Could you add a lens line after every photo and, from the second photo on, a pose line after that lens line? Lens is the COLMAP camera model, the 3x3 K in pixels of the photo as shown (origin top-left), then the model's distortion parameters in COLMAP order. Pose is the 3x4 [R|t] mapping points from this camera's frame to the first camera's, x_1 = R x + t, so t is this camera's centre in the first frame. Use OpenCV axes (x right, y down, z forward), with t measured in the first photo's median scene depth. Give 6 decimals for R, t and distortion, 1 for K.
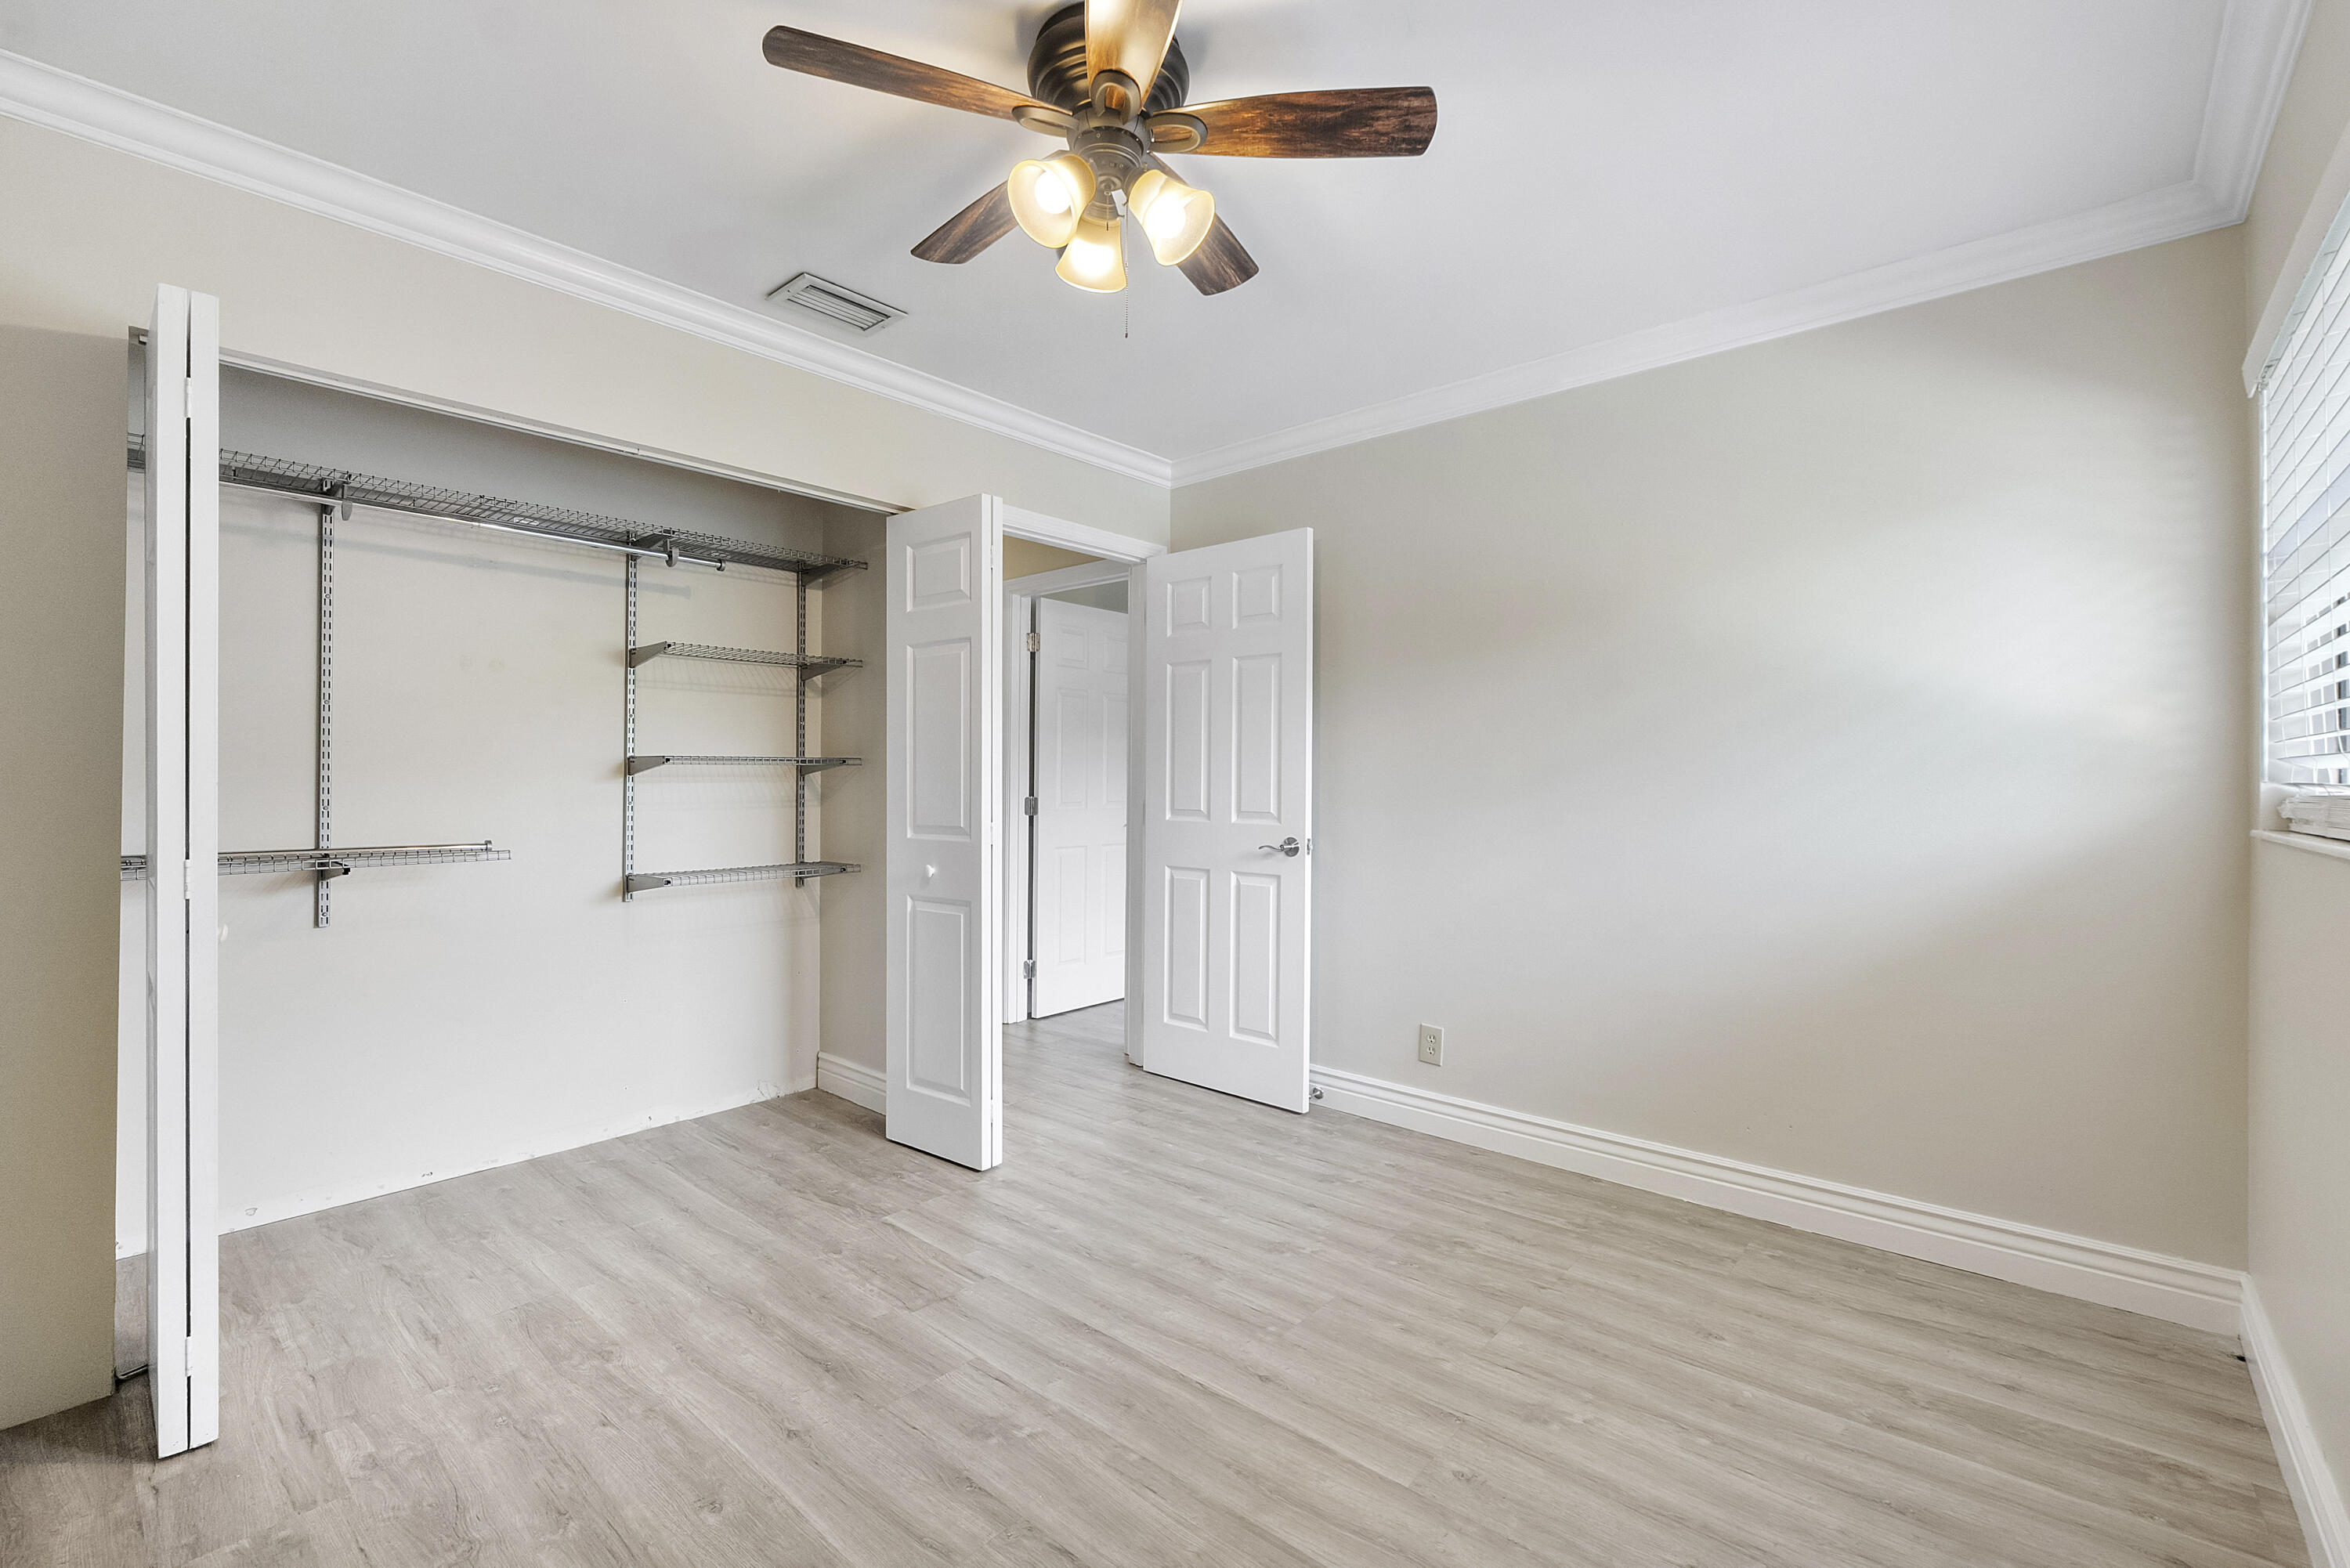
lens RADIAL K [[997.0, 0, 1174.7], [0, 997.0, 783.1], [0, 0, 1]] dist [-0.007376, -0.000754]
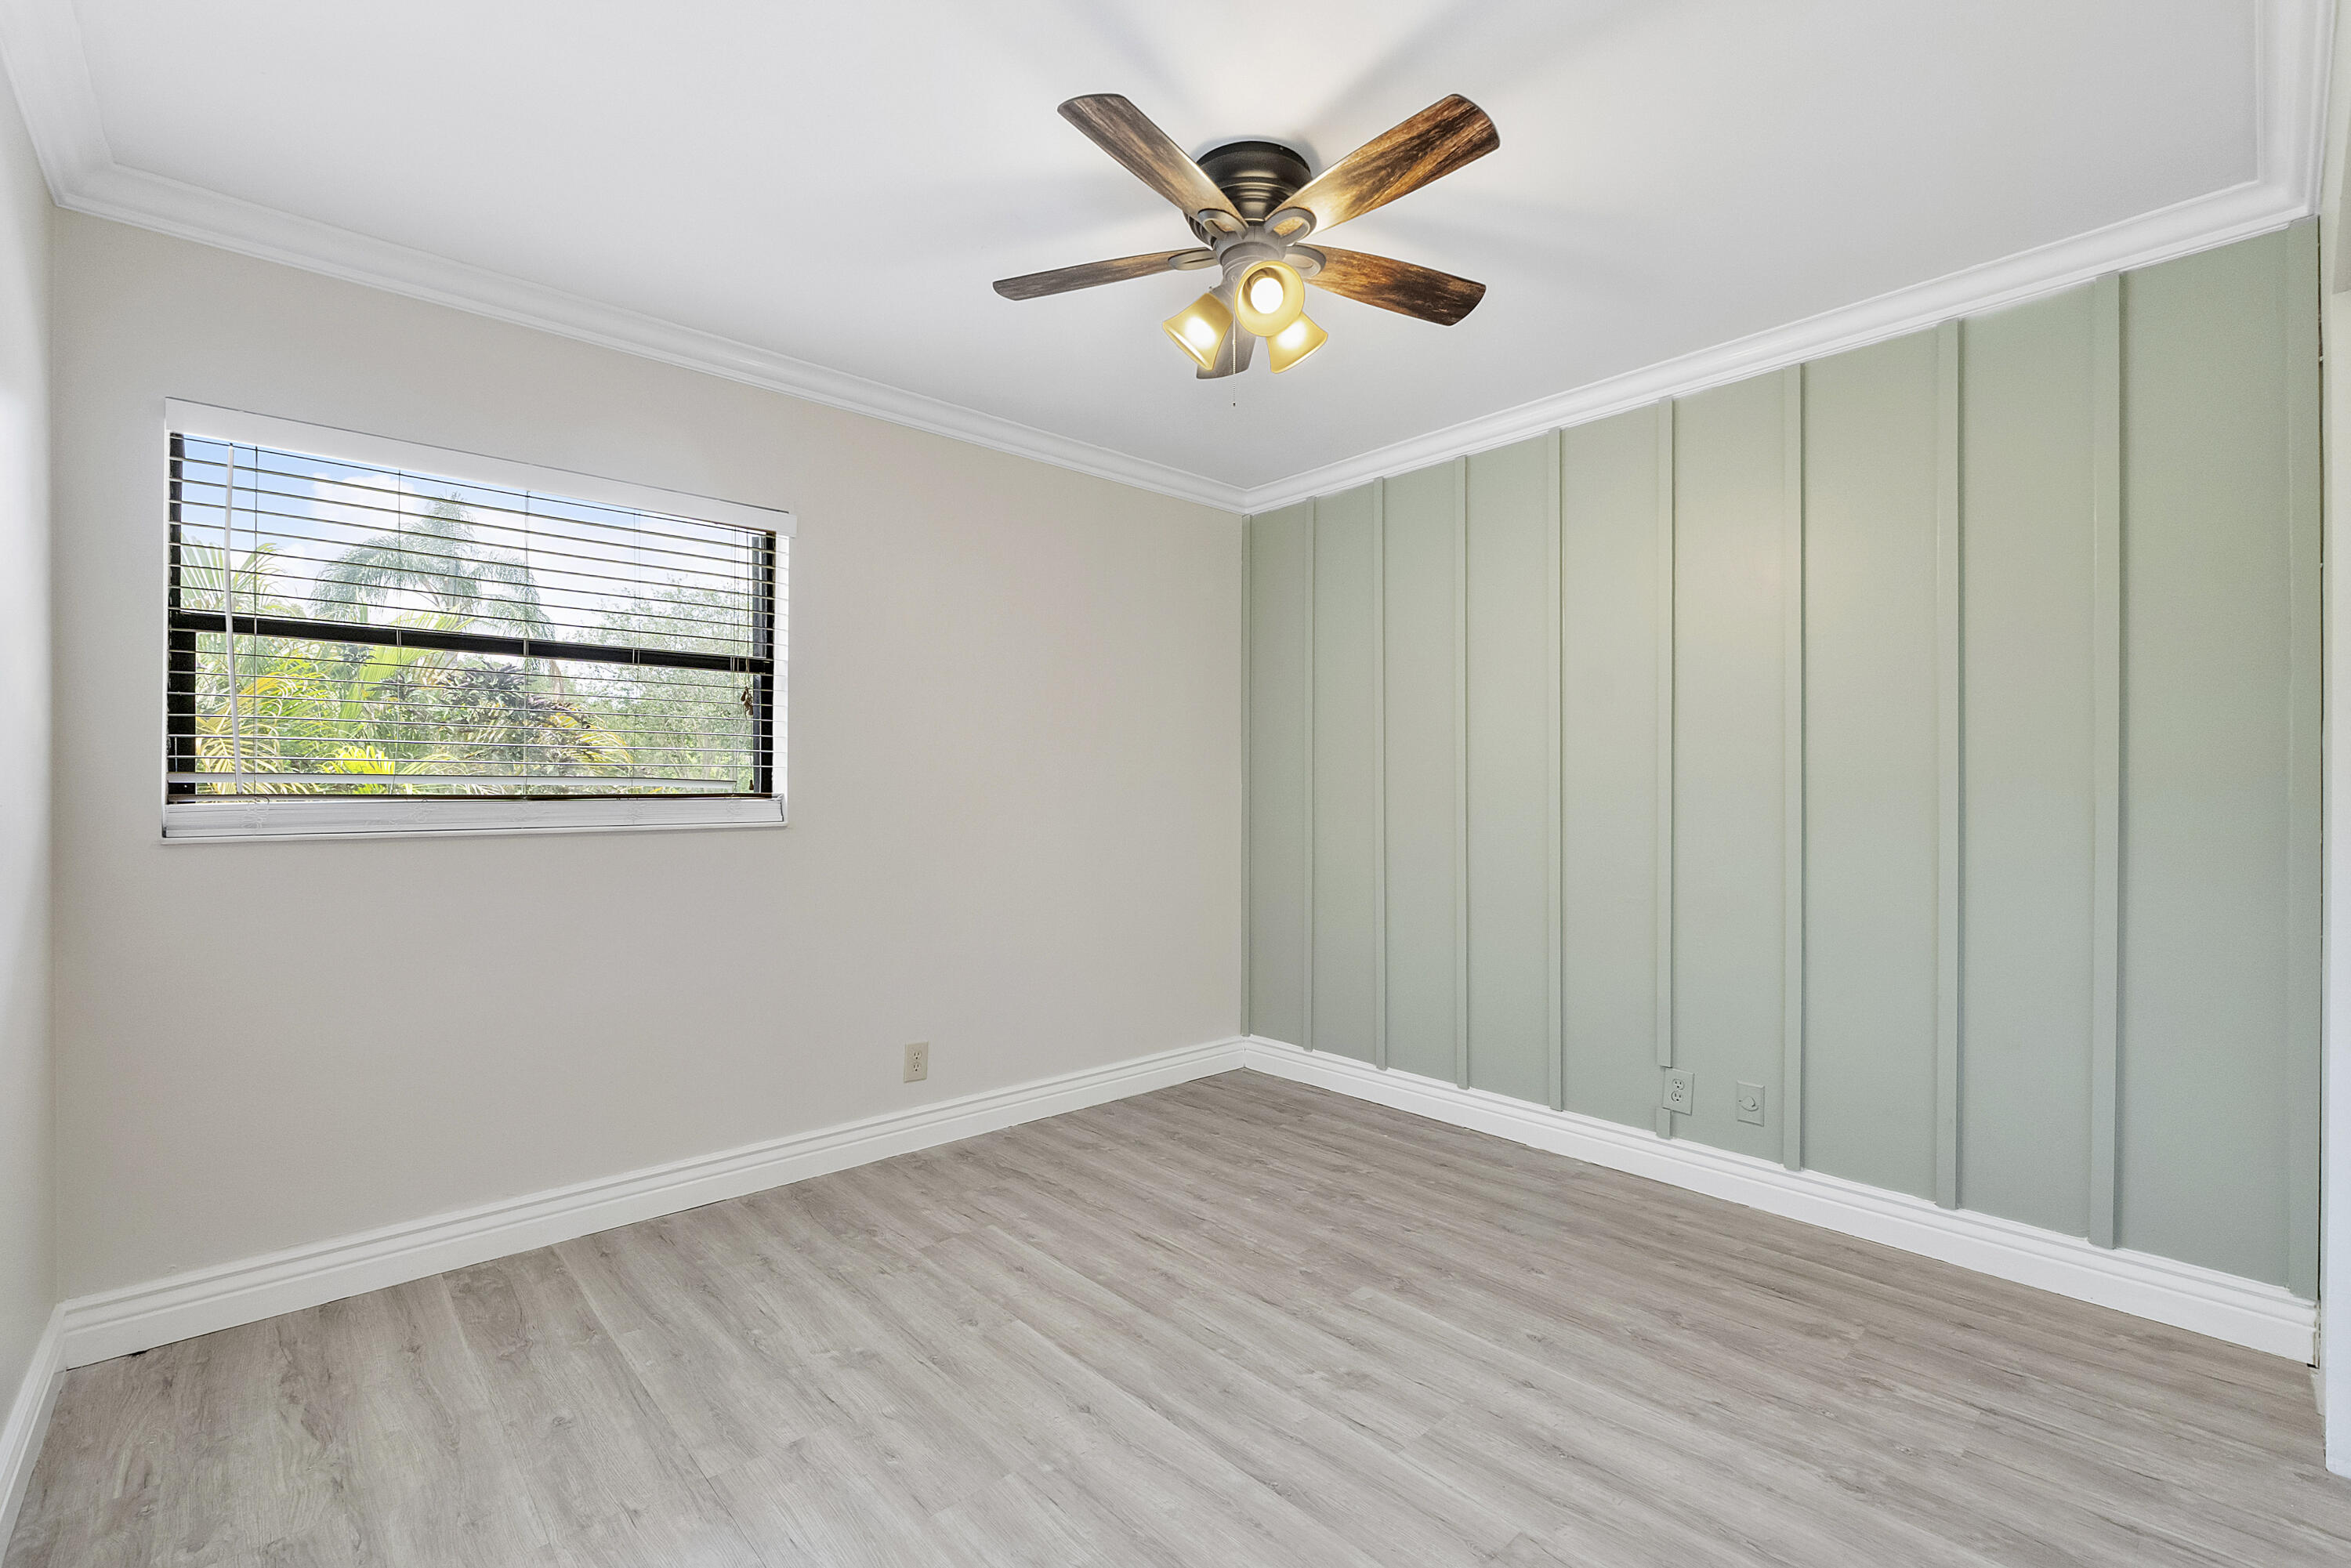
lens RADIAL K [[997.4, 0, 1166.4], [0, 997.4, 787.2], [0, 0, 1]] dist [-0.007376, -0.000754]
pose [[-0.993175, -0.005295, 0.116514, -0.103419], [-0.005493, 0.999984, -0.001376, -0.009868], [-0.116504, -0.002006, -0.993188, 2.042265]]
